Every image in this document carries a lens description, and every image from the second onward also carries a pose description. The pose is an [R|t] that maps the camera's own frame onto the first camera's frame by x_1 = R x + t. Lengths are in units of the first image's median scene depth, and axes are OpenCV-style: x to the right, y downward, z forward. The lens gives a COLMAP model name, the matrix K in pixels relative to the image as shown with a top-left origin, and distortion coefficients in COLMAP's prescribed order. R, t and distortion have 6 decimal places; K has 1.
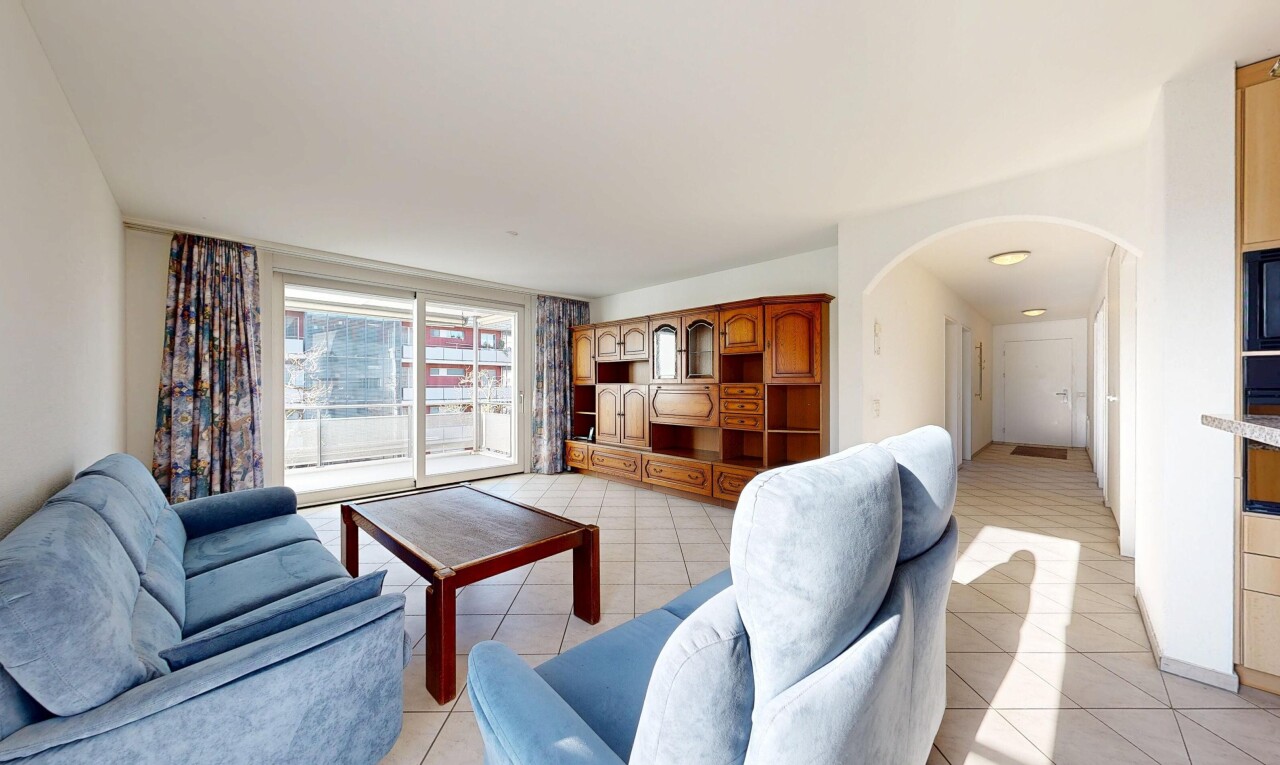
lens RADIAL K [[433.5, 0, 639.3], [0, 433.5, 387.8], [0, 0, 1]] dist [-0.000816, 0.000024]
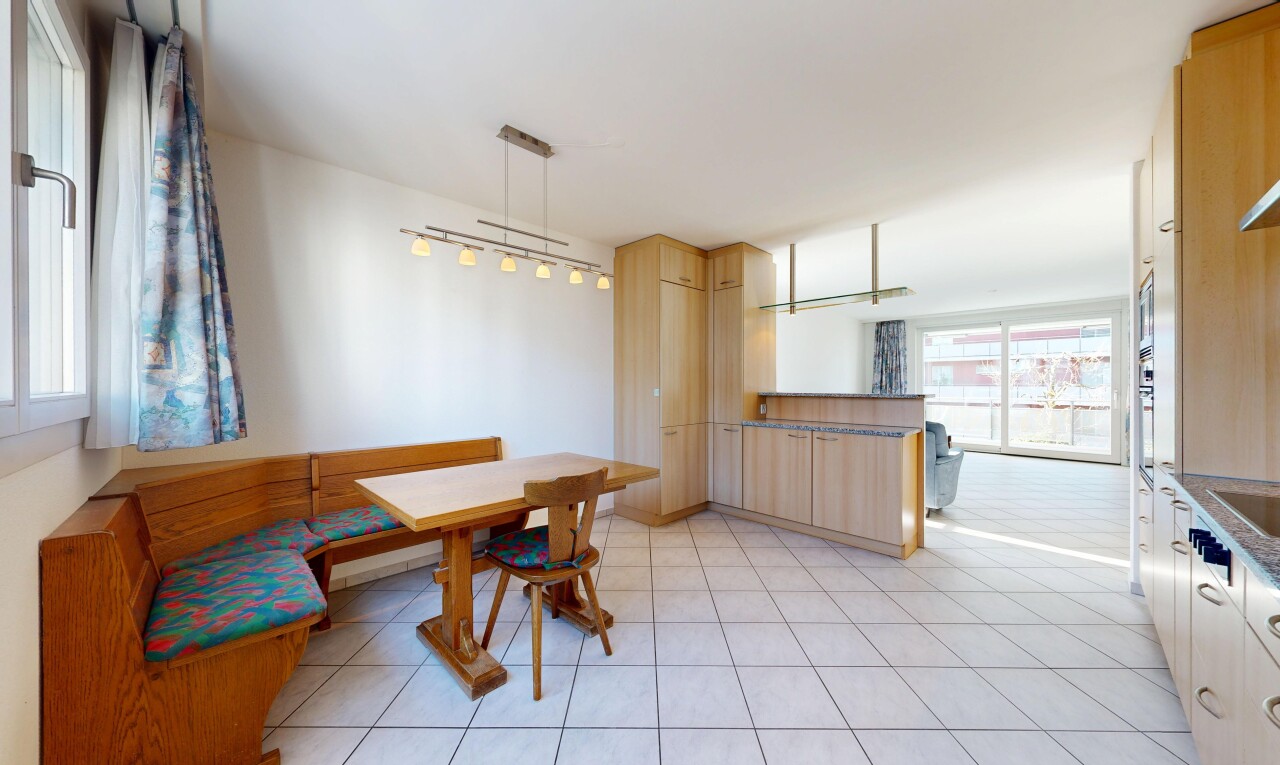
lens RADIAL K [[433.5, 0, 639.2], [0, 433.5, 384.2], [0, 0, 1]] dist [-0.000816, 0.000024]
pose [[-0.023664, 0.003973, -0.999712, 1.386229], [-0.002335, 0.999989, 0.004030, -0.010706], [0.999717, 0.002429, -0.023654, -0.287780]]
